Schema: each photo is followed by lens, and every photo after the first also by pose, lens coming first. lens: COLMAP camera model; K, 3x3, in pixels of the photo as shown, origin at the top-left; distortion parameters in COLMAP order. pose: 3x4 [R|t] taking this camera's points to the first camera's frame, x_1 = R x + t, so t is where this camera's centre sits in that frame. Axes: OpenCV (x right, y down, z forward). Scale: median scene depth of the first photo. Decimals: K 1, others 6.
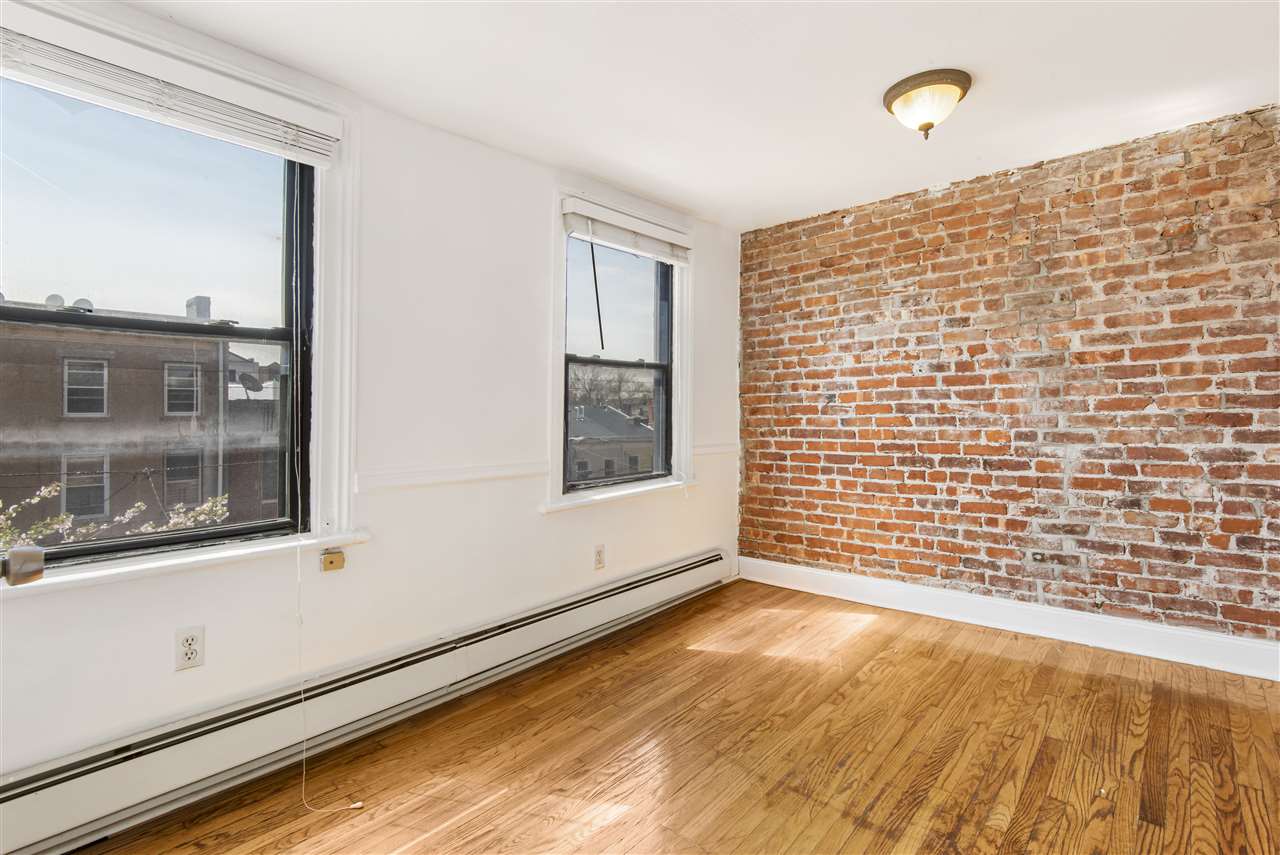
lens RADIAL K [[584.8, 0, 636.2], [0, 584.8, 432.5], [0, 0, 1]] dist [0.030788, -0.018316]
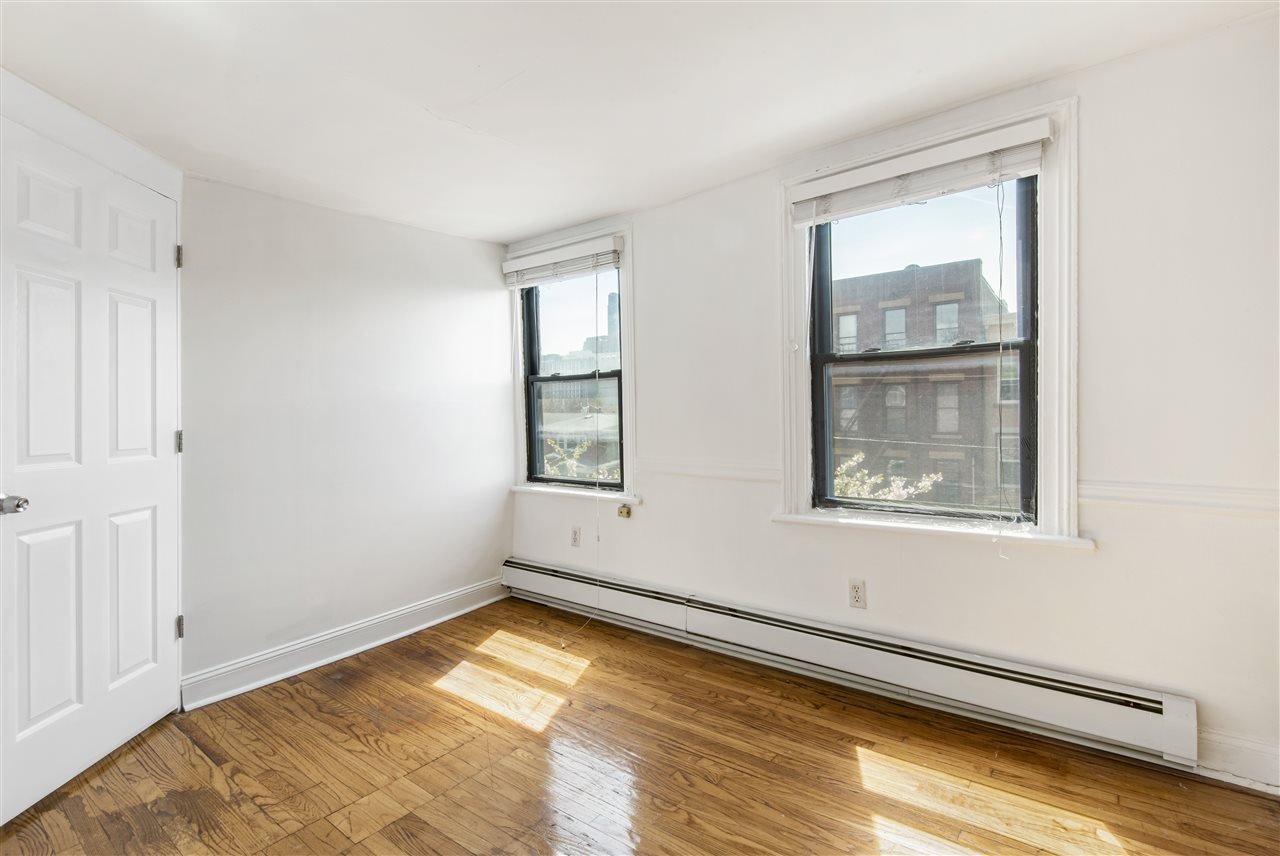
lens RADIAL K [[569.1, 0, 624.9], [0, 569.1, 425.0], [0, 0, 1]] dist [0.008249, -0.000551]
pose [[0.092281, 0.048045, -0.994573, 0.754755], [-0.005872, 0.998844, 0.047706, -0.067814], [0.995716, 0.001437, 0.092457, 0.645199]]
